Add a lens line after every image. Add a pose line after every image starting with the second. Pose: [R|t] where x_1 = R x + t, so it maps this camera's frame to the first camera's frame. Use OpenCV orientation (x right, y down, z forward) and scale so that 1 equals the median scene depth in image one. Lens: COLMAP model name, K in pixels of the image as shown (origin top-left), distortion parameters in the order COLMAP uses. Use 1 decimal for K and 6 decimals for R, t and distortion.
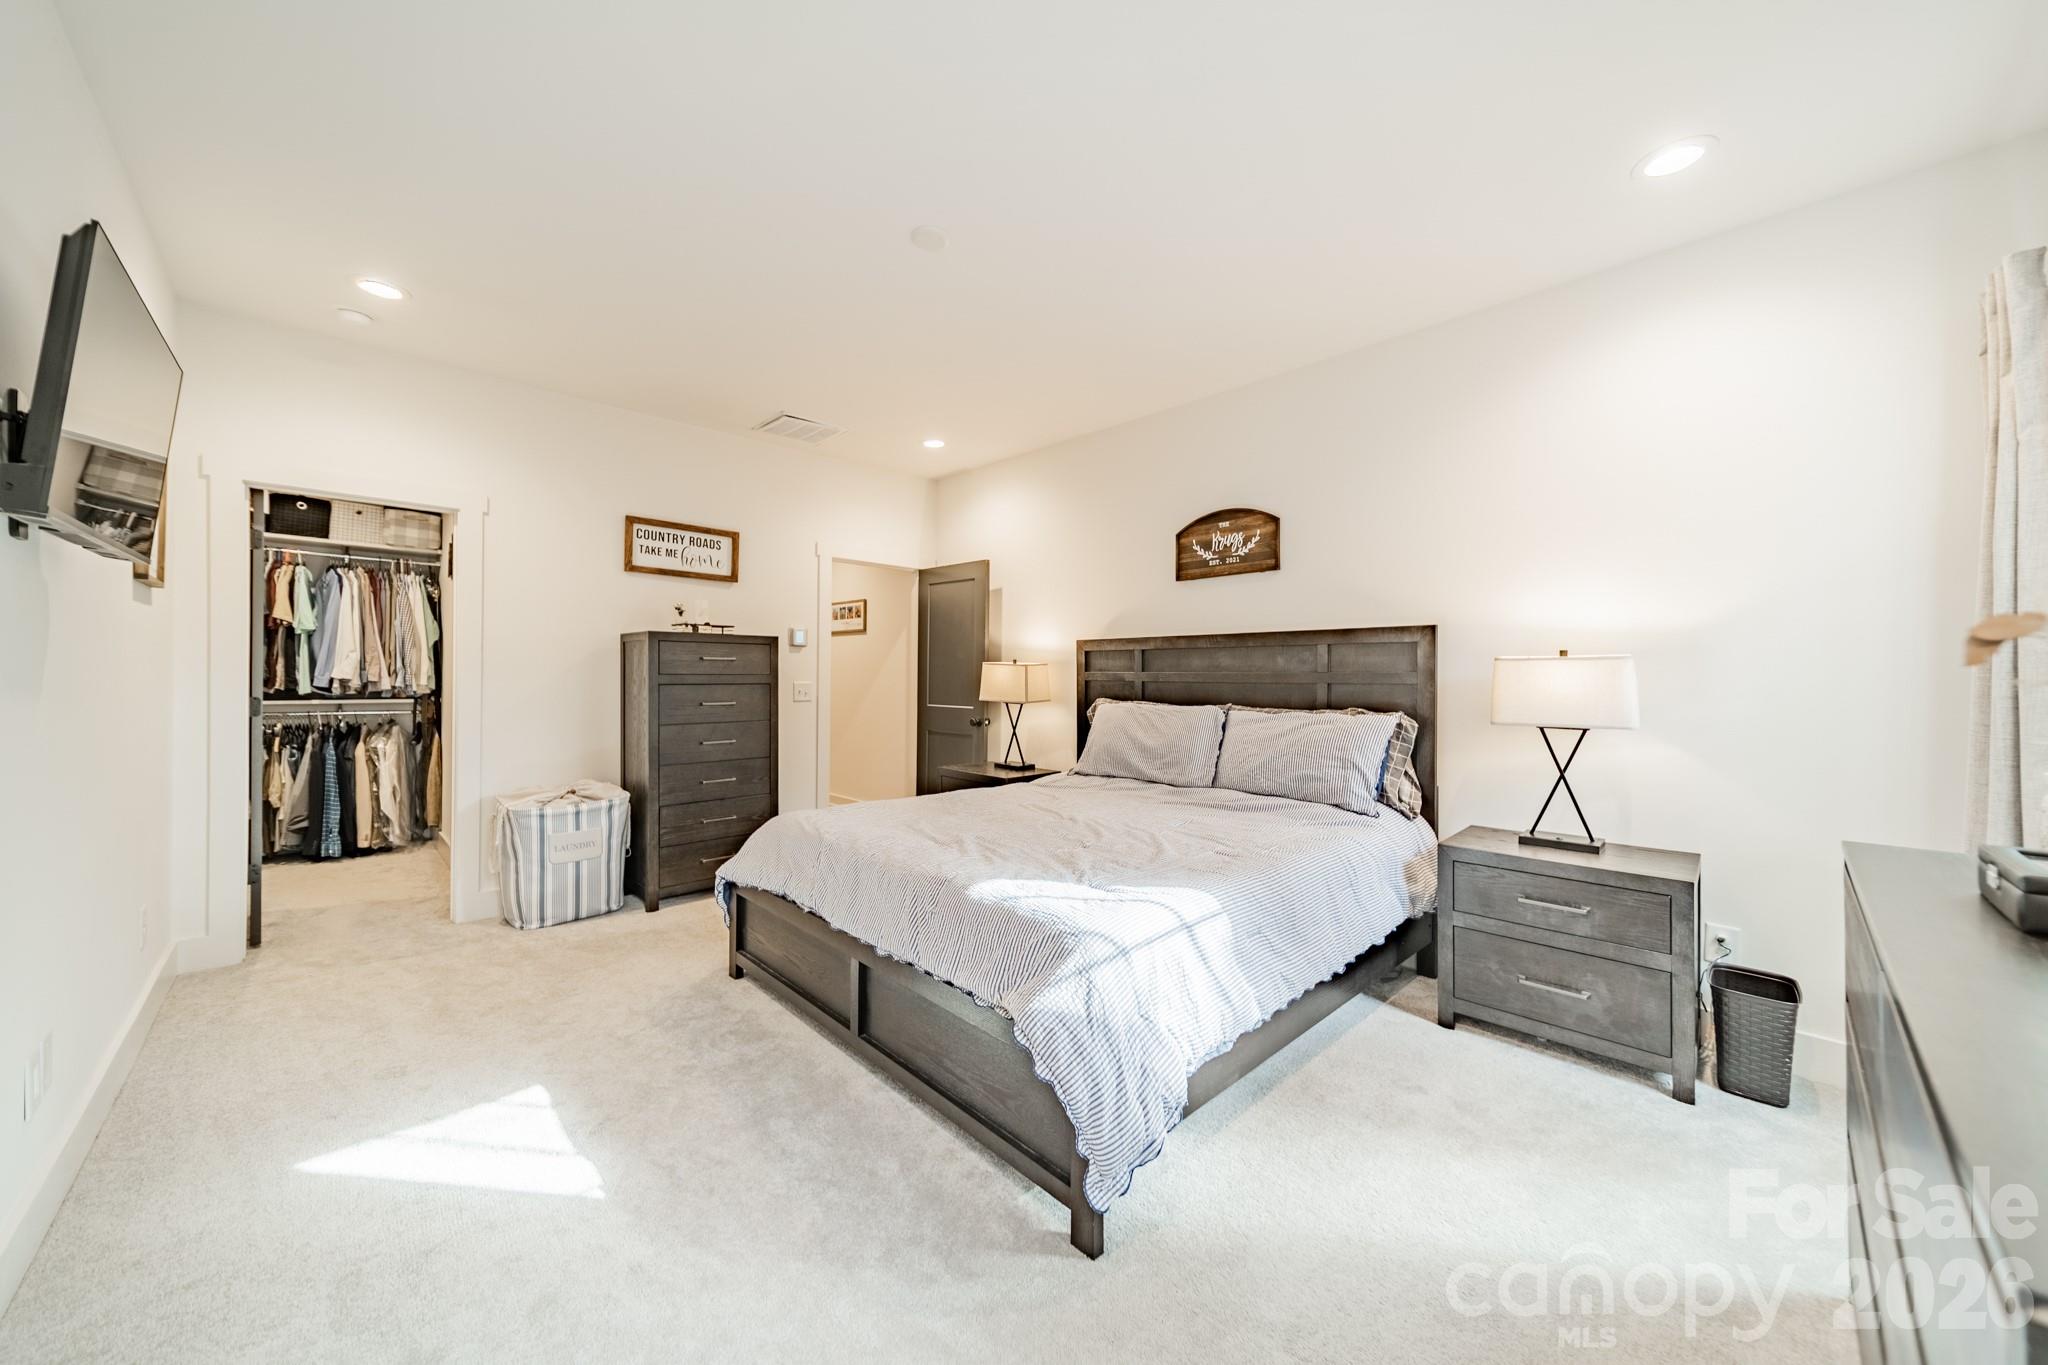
lens RADIAL K [[709.0, 0, 1024.0], [0, 709.0, 682.5], [0, 0, 1]] dist [-0.039009, 0.000010]
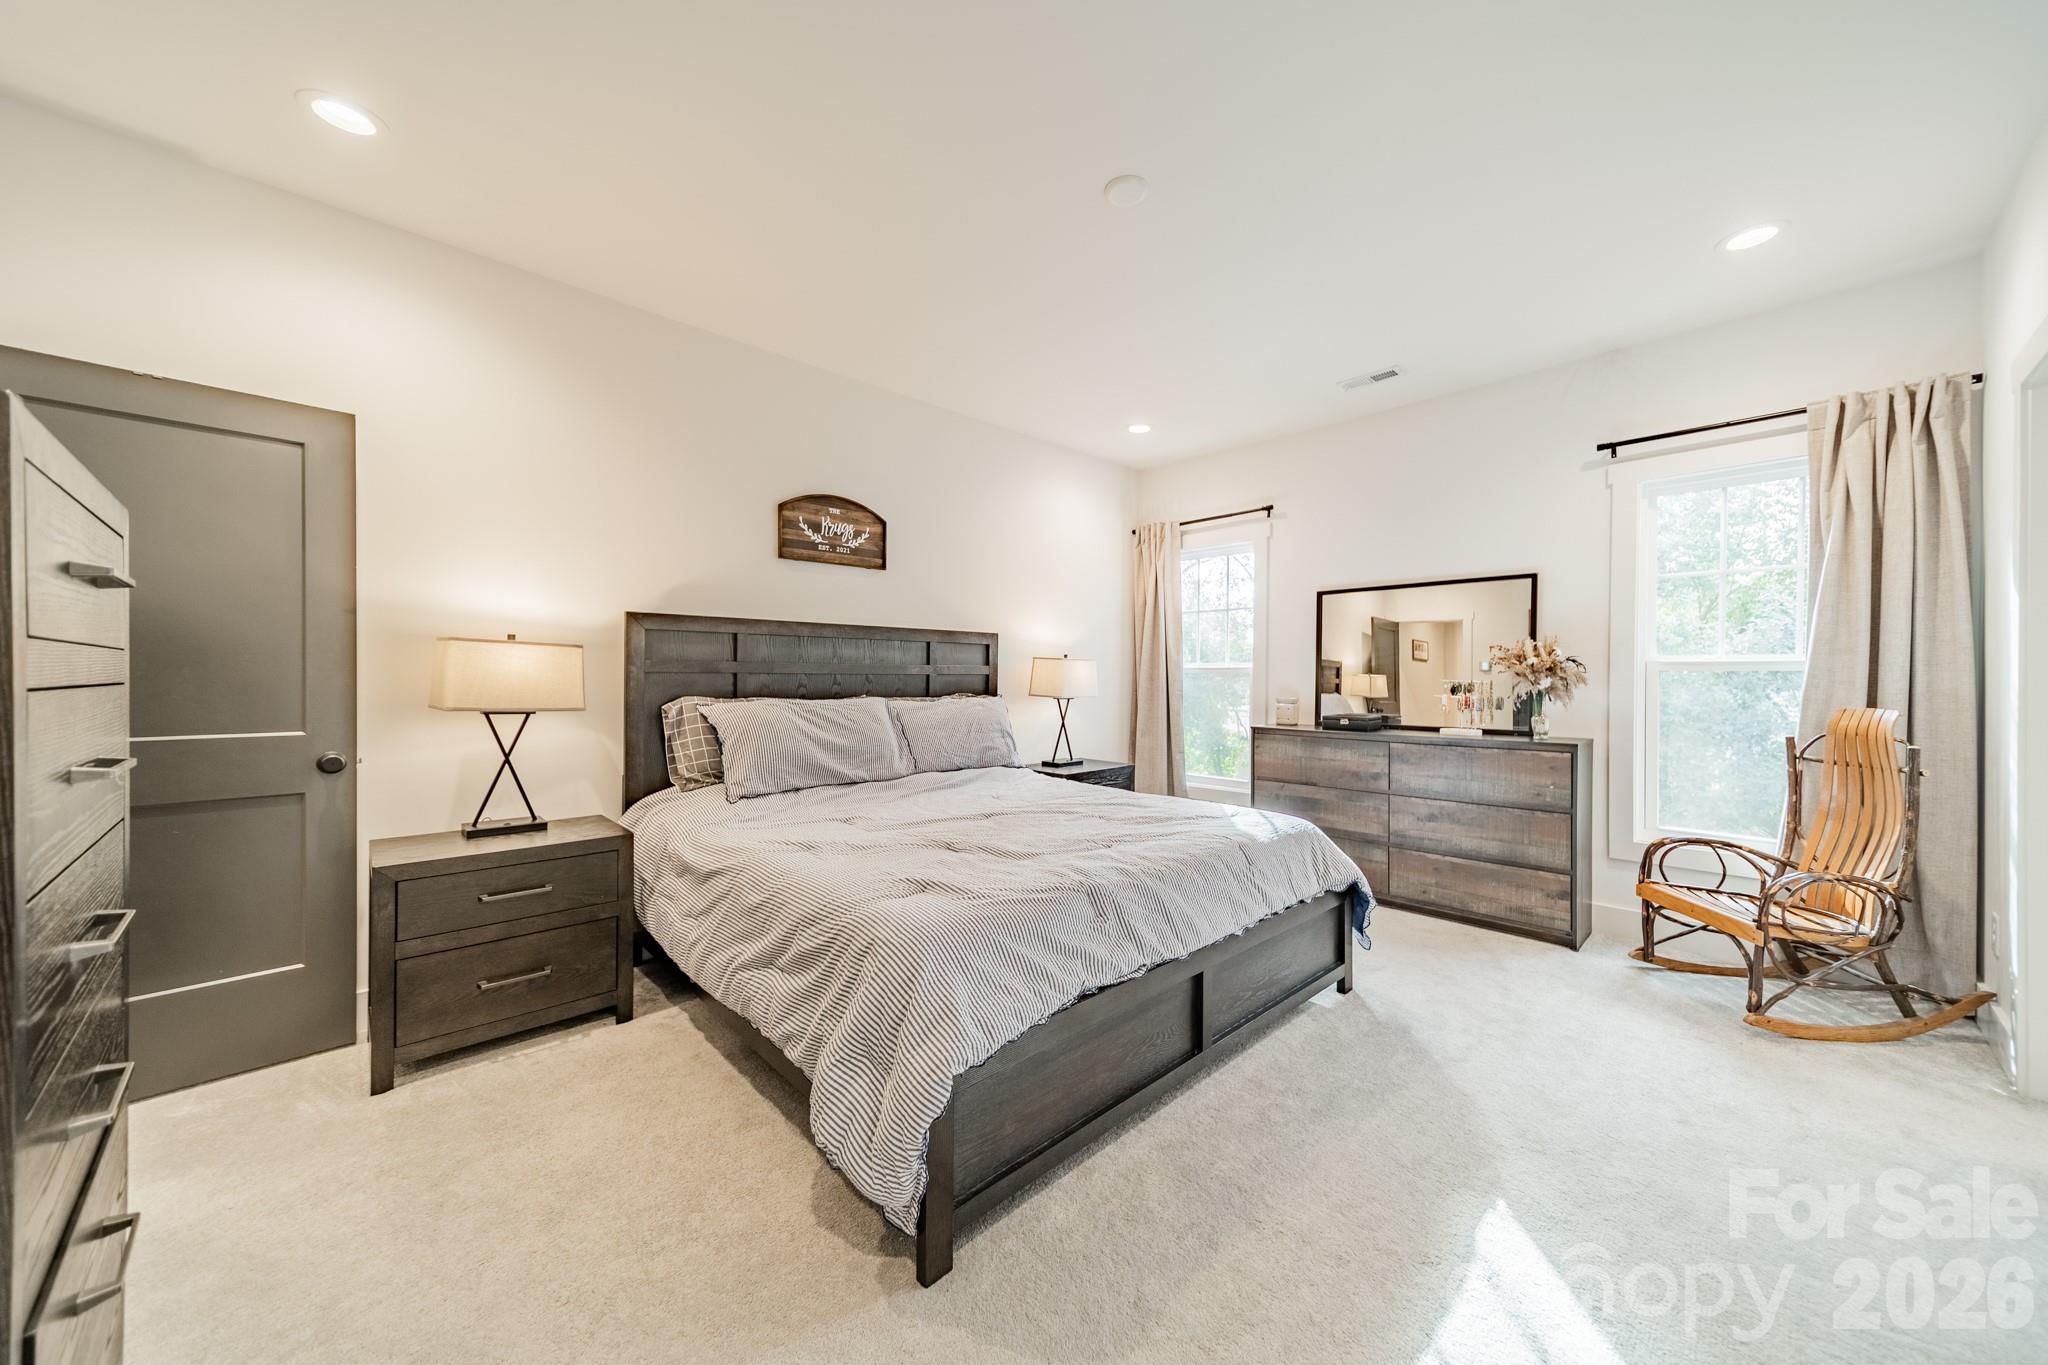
lens RADIAL K [[725.0, 0, 1028.2], [0, 725.0, 679.3], [0, 0, 1]] dist [0.006494, 0.000121]
pose [[0.019474, -0.018577, 0.999638, -0.710873], [-0.006874, 0.999801, 0.018714, -0.012485], [-0.999787, -0.007236, 0.019342, 0.707776]]
